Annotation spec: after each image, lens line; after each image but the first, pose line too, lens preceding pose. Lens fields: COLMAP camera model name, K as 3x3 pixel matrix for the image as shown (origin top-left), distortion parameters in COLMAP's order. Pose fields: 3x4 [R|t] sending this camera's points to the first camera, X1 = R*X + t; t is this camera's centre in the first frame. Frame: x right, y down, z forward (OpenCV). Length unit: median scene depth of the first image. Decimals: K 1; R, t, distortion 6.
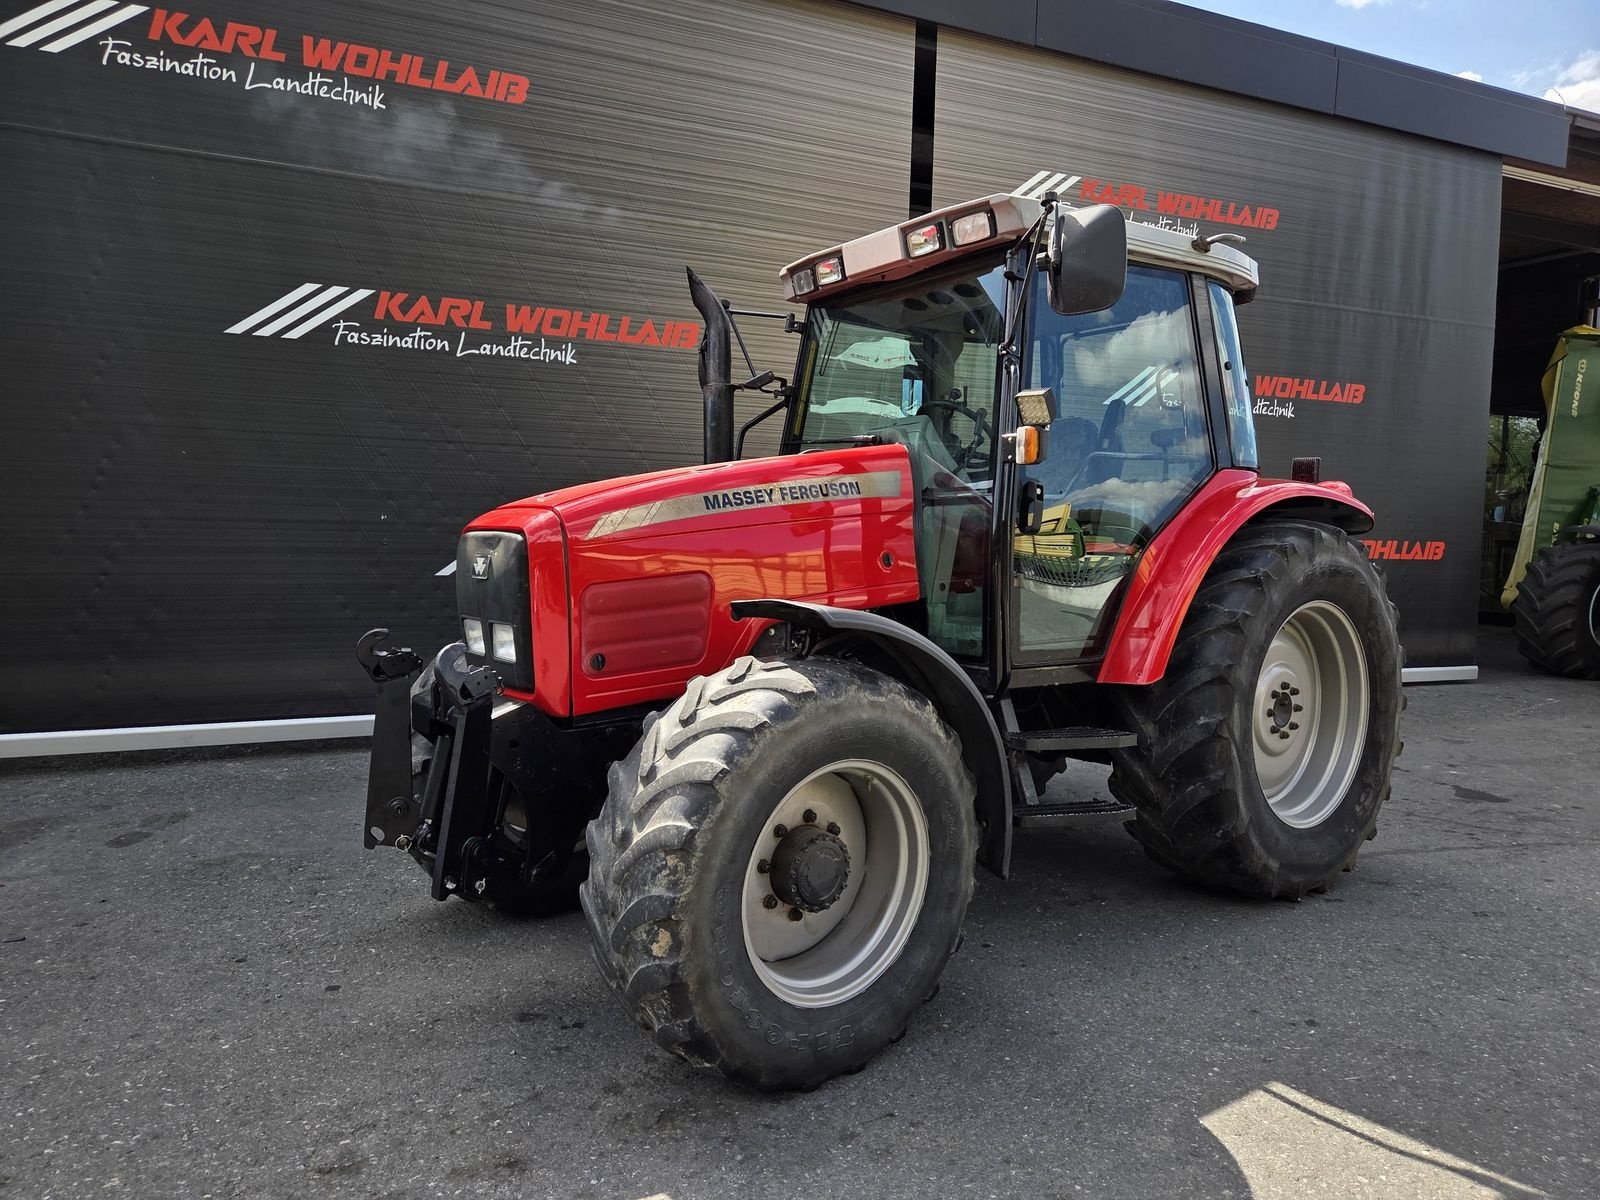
lens RADIAL K [[1097.0, 0, 799.0], [0, 1097.0, 616.8], [0, 0, 1]] dist [0.080456, -0.076889]
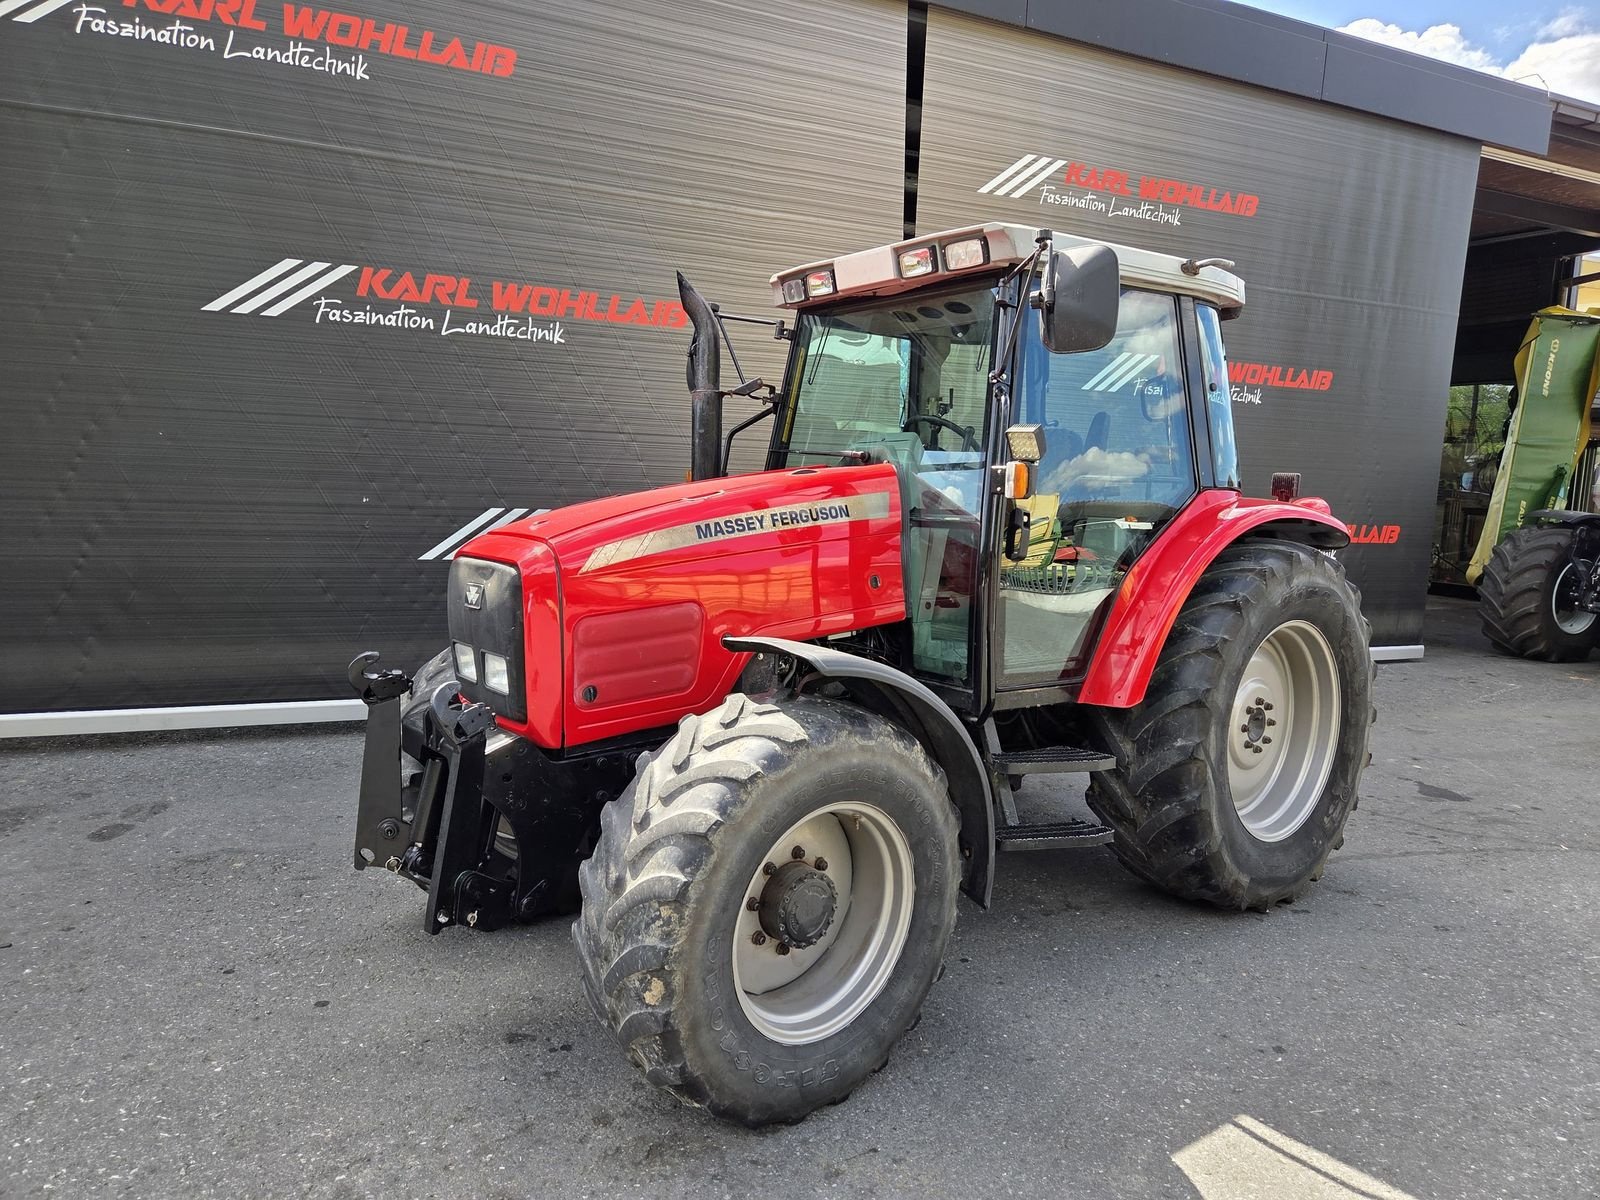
lens RADIAL K [[1096.2, 0, 793.4], [0, 1096.2, 595.5], [0, 0, 1]] dist [0.081388, -0.076733]
pose [[0.999671, 0.015150, 0.020683, -0.016471], [-0.015812, 0.999354, 0.032260, -0.076100], [-0.020180, -0.032576, 0.999265, -0.008775]]
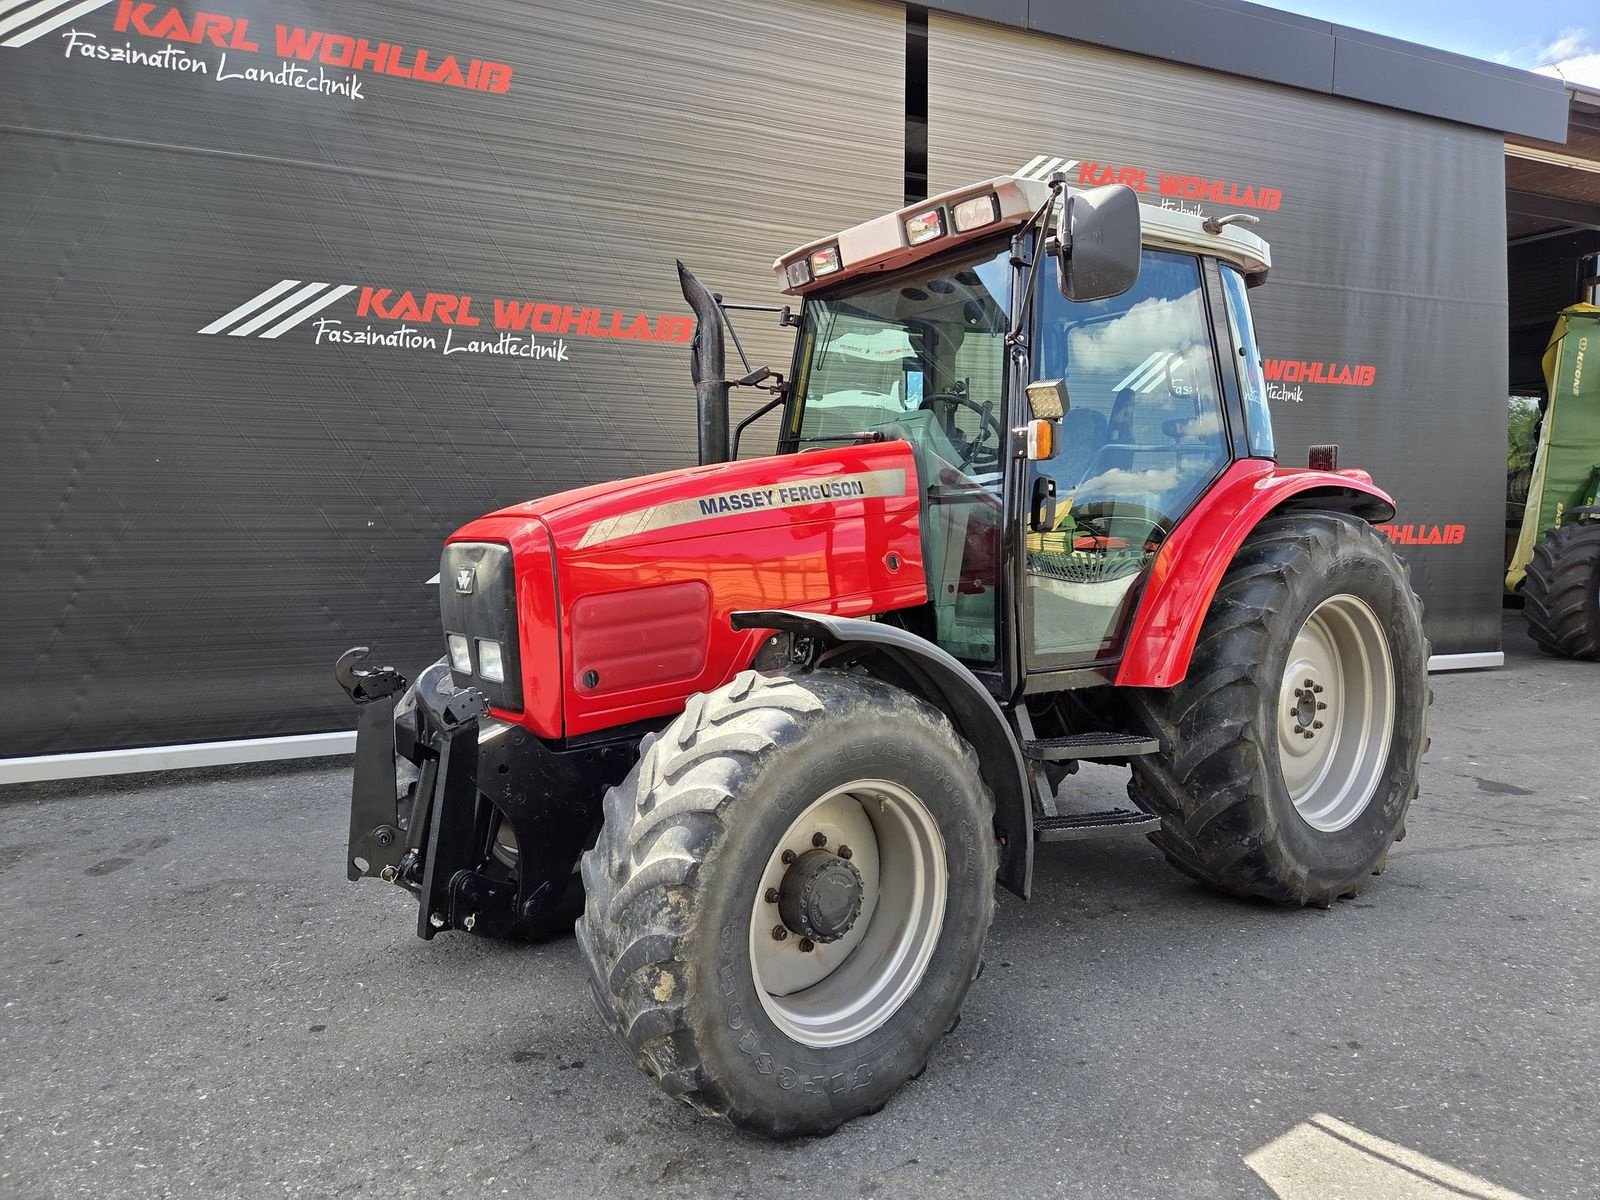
lens RADIAL K [[1095.8, 0, 800.0], [0, 1095.8, 606.8], [0, 0, 1]] dist [0.076490, -0.070618]
pose [[0.999779, -0.020691, 0.003680, -0.005231], [0.020700, 0.999783, -0.002400, -0.013401], [-0.003629, 0.002476, 0.999990, 0.051560]]
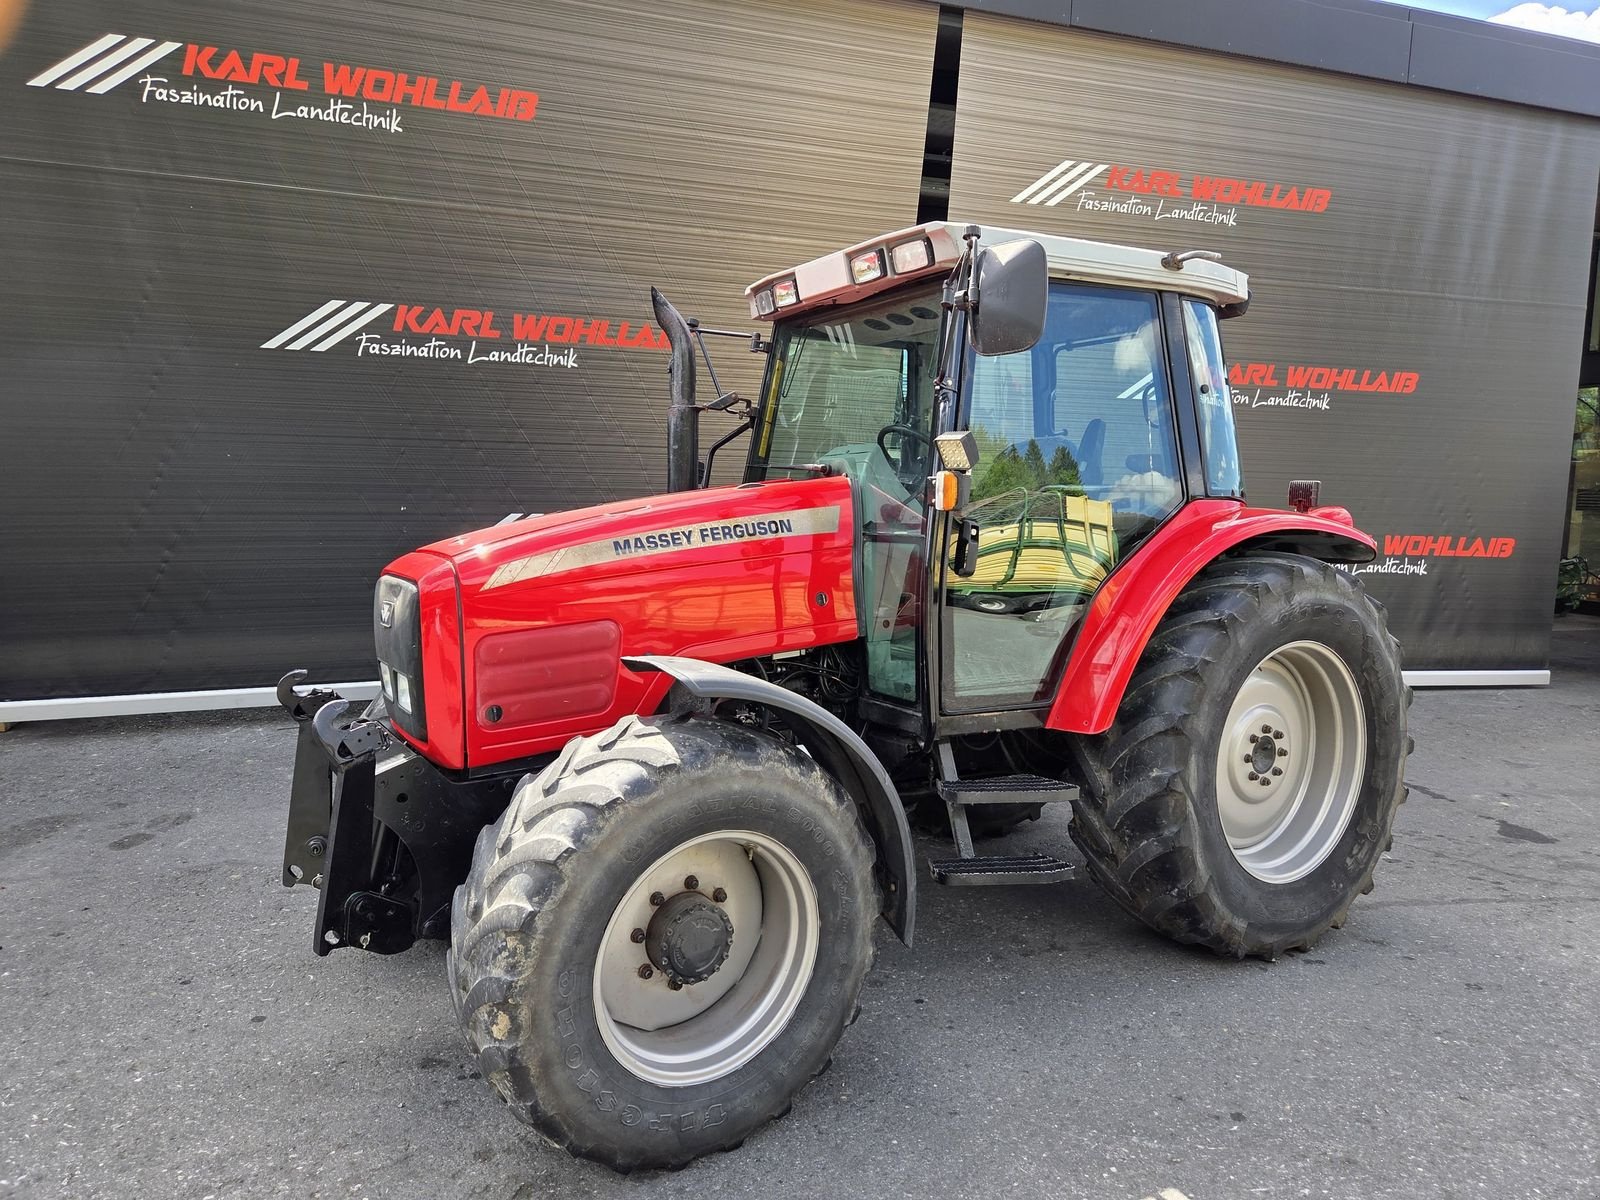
lens RADIAL K [[1094.6, 0, 788.2], [0, 1094.6, 593.3], [0, 0, 1]] dist [0.072955, -0.065073]
pose [[0.994627, 0.012516, -0.102765, 0.162571], [-0.011214, 0.999850, 0.013233, -0.074840], [0.102915, -0.012009, 0.994618, 0.038690]]
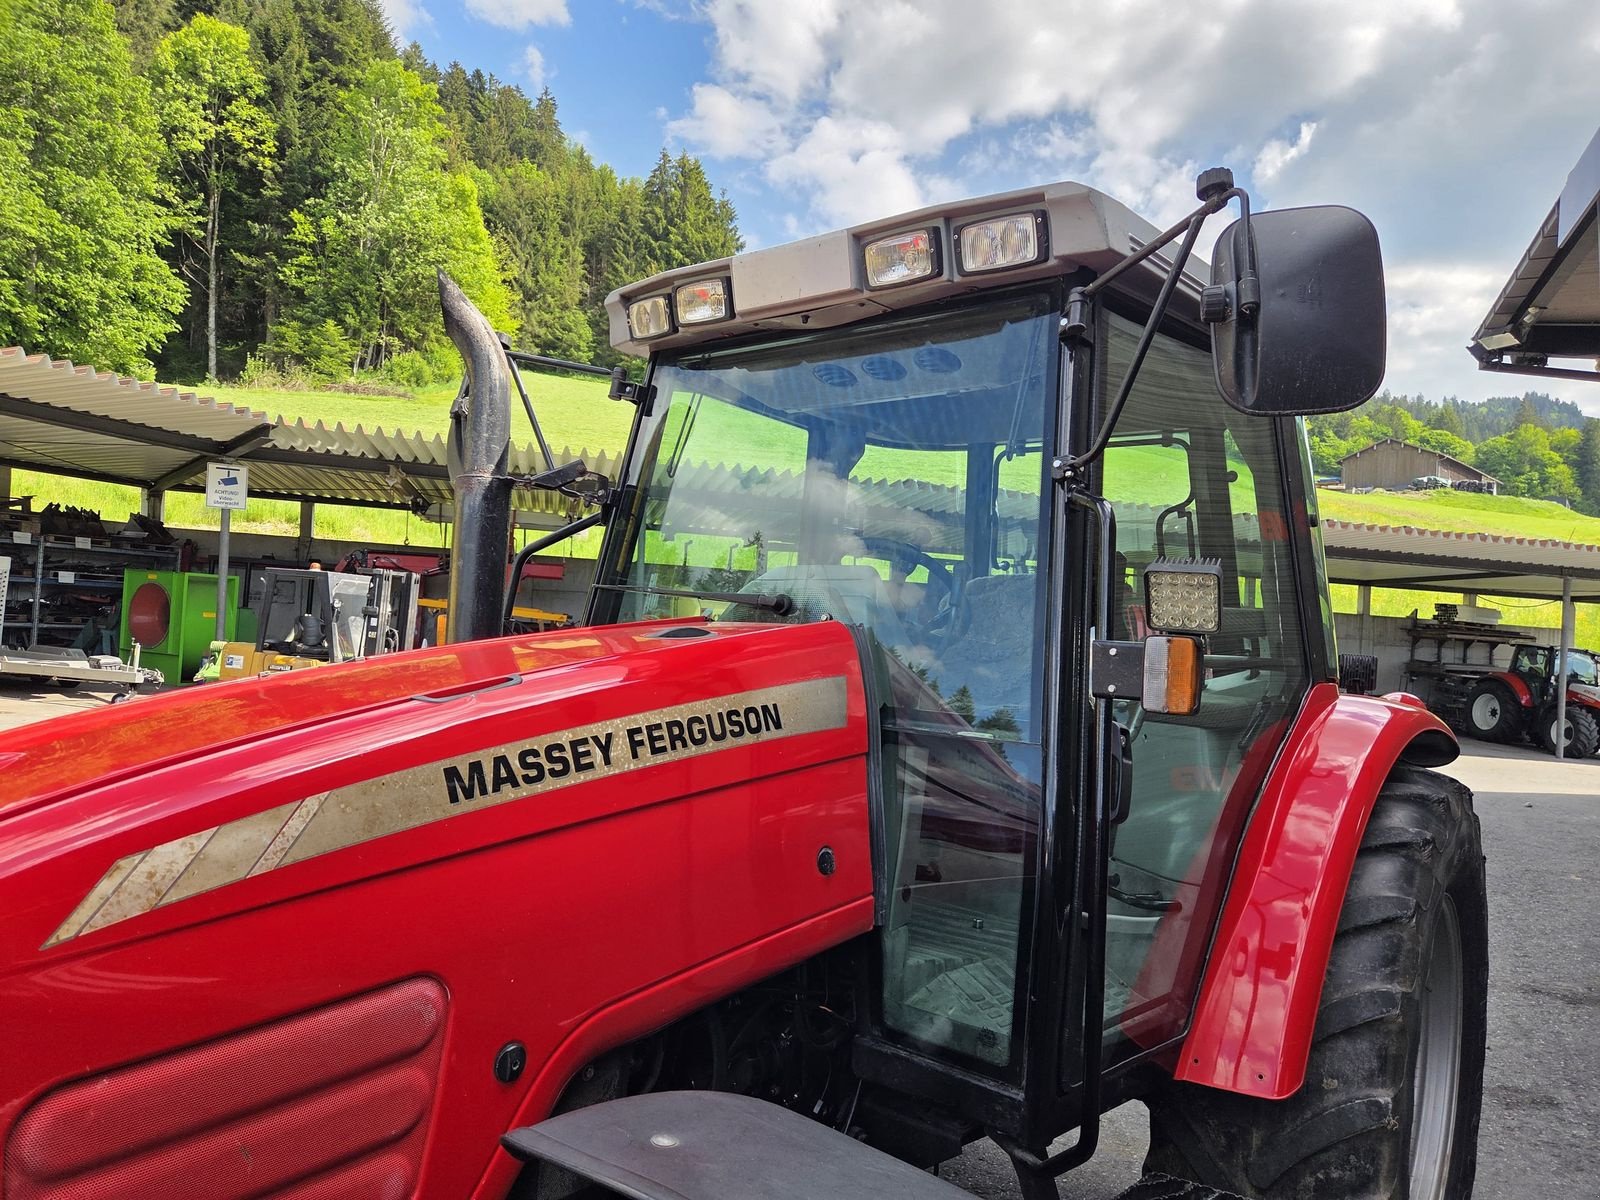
lens RADIAL K [[1088.0, 0, 816.9], [0, 1088.0, 608.8], [0, 0, 1]] dist [0.067467, -0.058810]
pose [[0.967906, 0.056594, 0.244856, -0.054579], [-0.035369, 0.995292, -0.090233, -0.130070], [-0.248810, 0.078677, 0.965352, 0.556152]]
